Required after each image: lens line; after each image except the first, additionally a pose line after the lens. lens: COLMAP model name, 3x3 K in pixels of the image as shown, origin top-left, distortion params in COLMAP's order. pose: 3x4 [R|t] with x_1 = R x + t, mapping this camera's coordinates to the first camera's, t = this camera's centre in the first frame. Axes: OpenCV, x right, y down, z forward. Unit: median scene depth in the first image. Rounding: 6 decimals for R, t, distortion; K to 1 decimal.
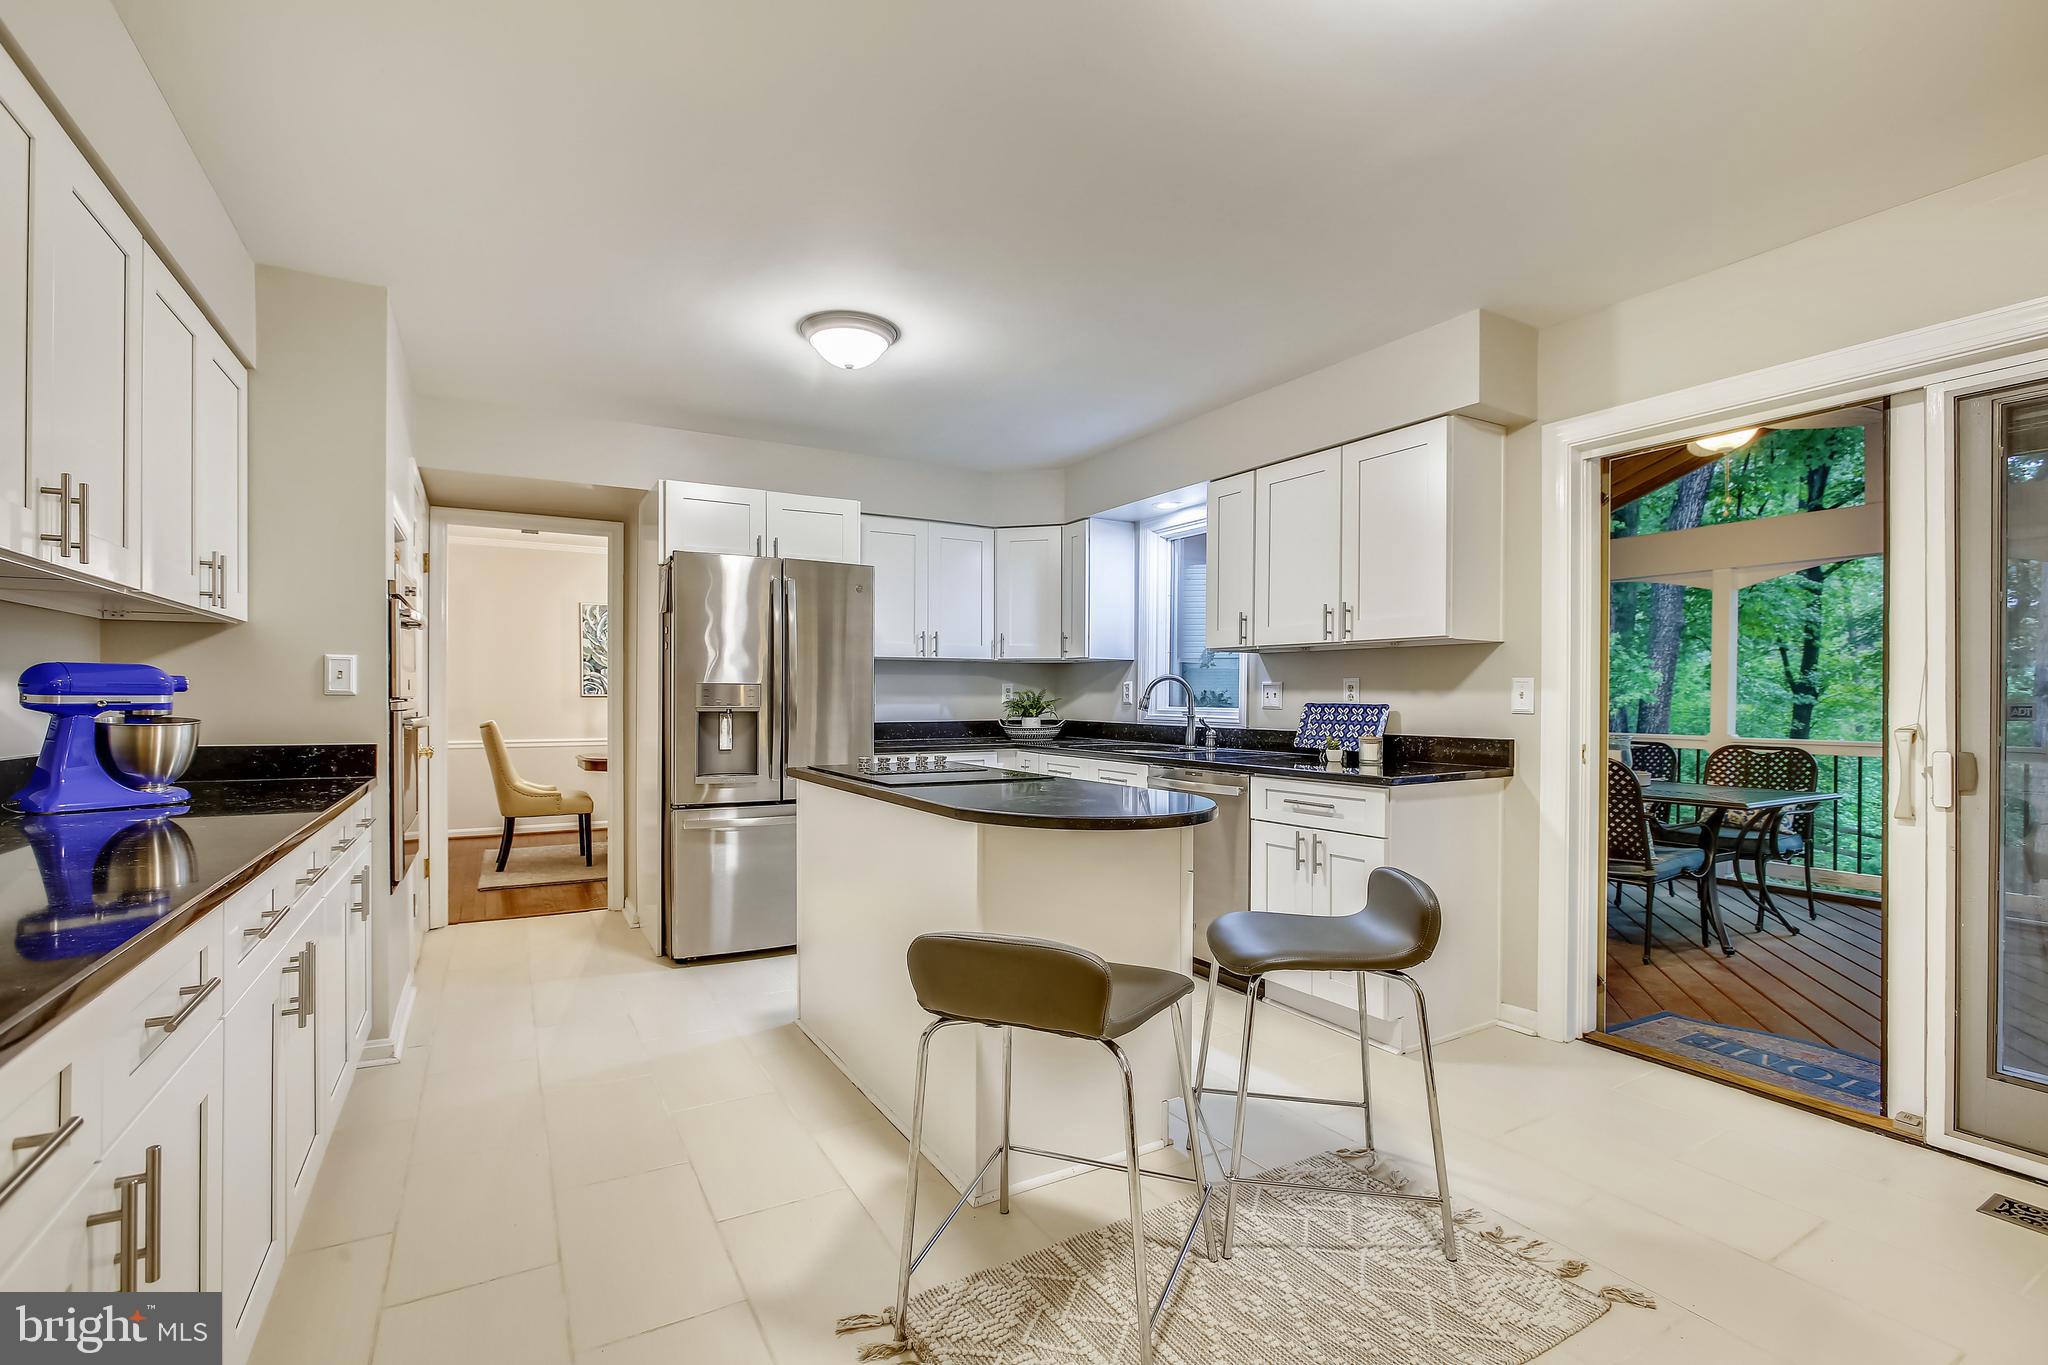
lens RADIAL K [[908.4, 0, 1020.2], [0, 908.4, 733.8], [0, 0, 1]] dist [0.000549, 0.000207]
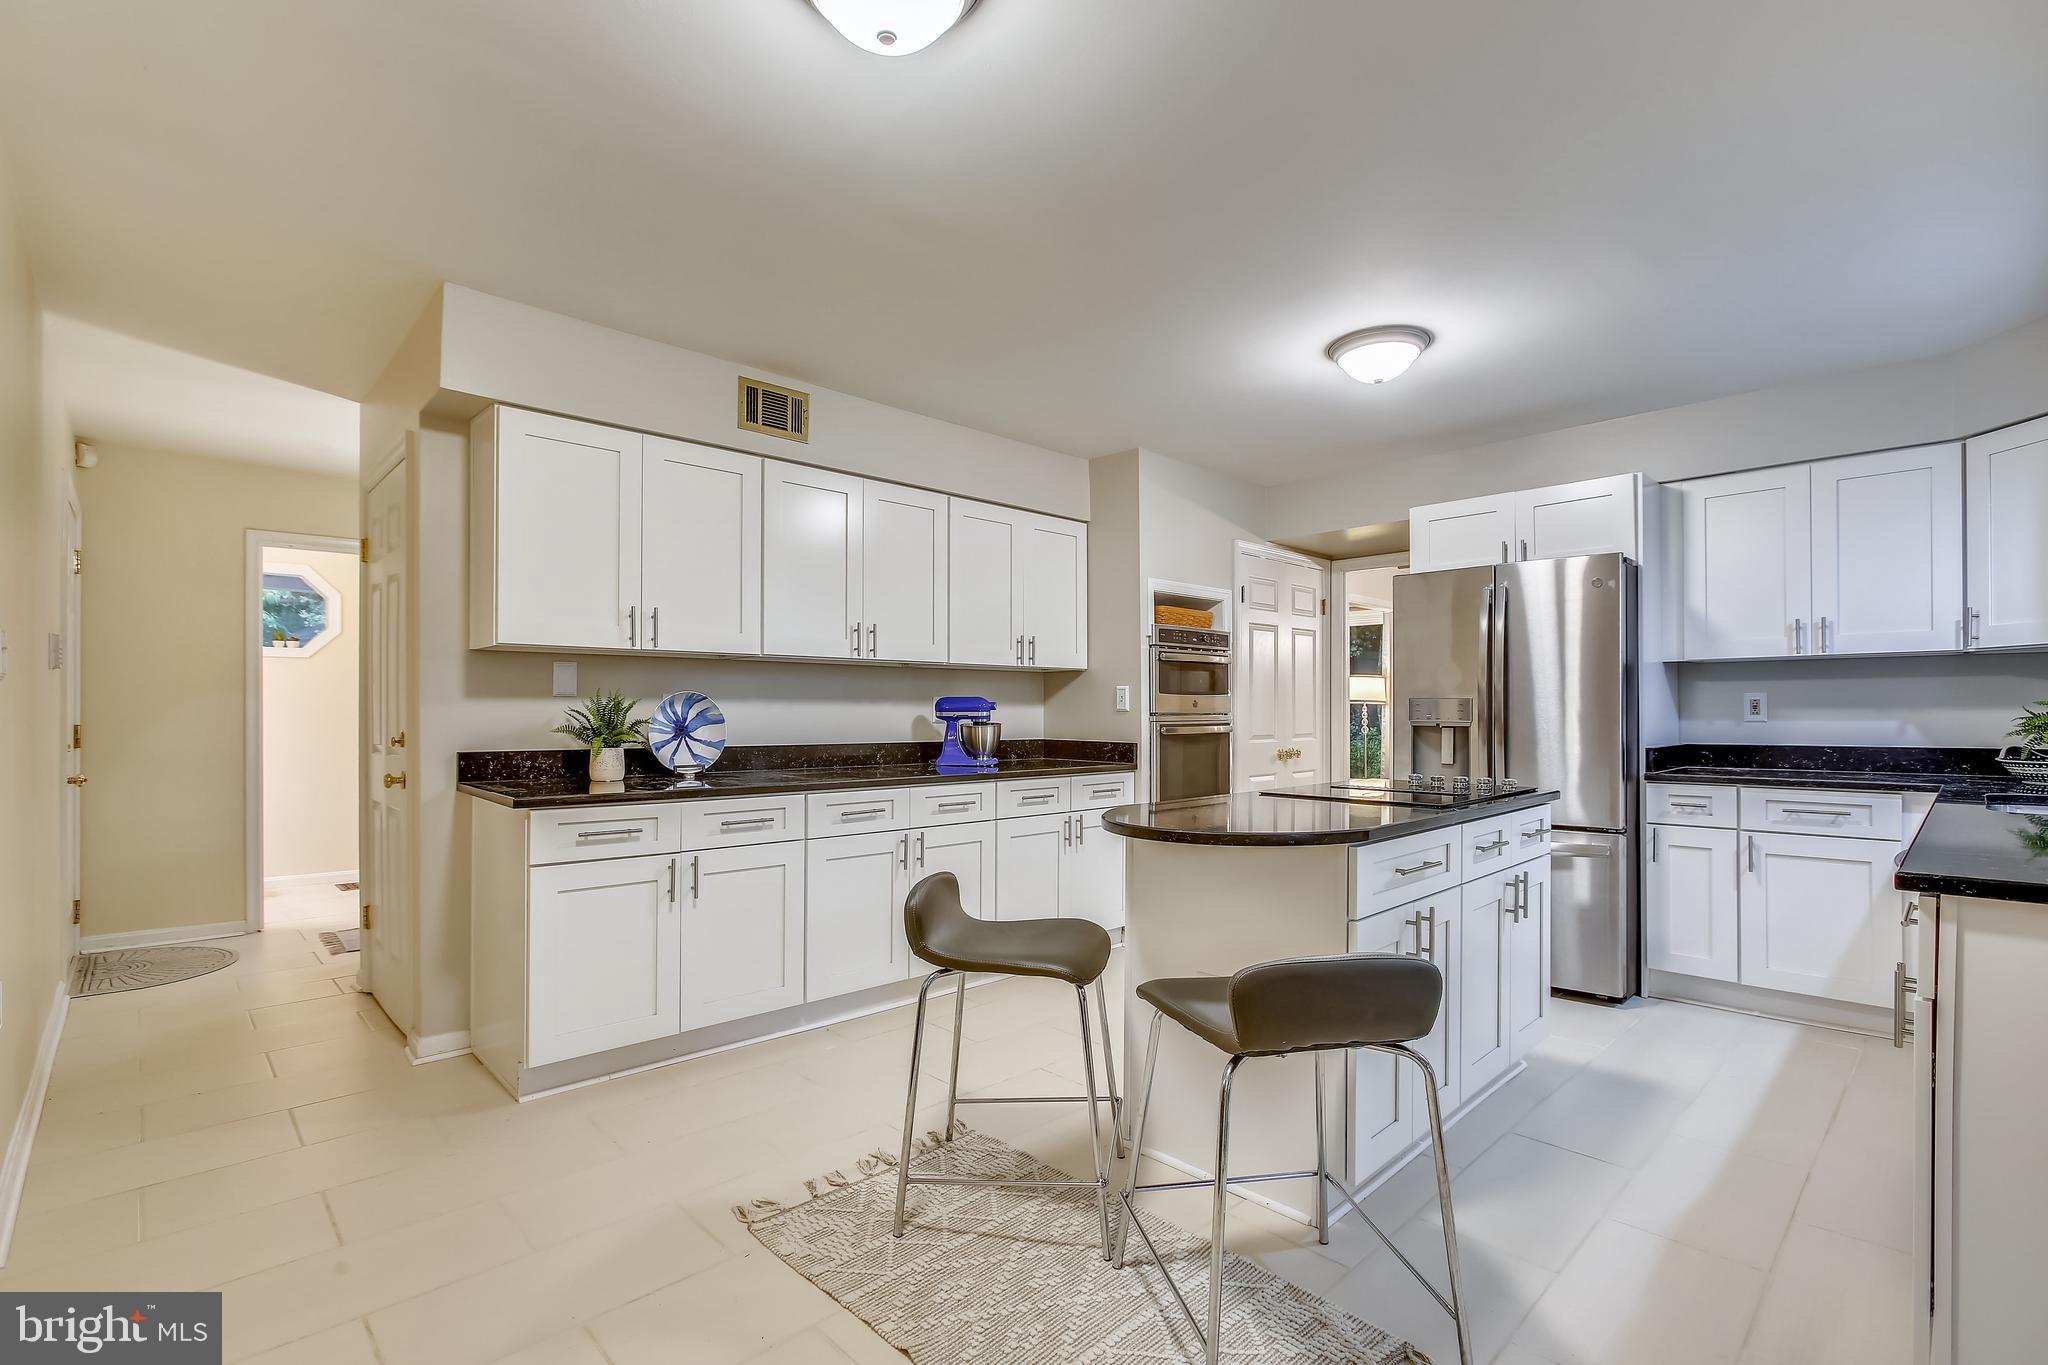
lens RADIAL K [[965.1, 0, 1022.2], [0, 965.1, 713.6], [0, 0, 1]] dist [0.000956, 0.000071]
pose [[0.256385, -0.005403, -0.966560, 1.102228], [-0.037432, 0.999179, -0.015515, -0.008615], [0.965850, 0.040157, 0.255972, 0.538580]]
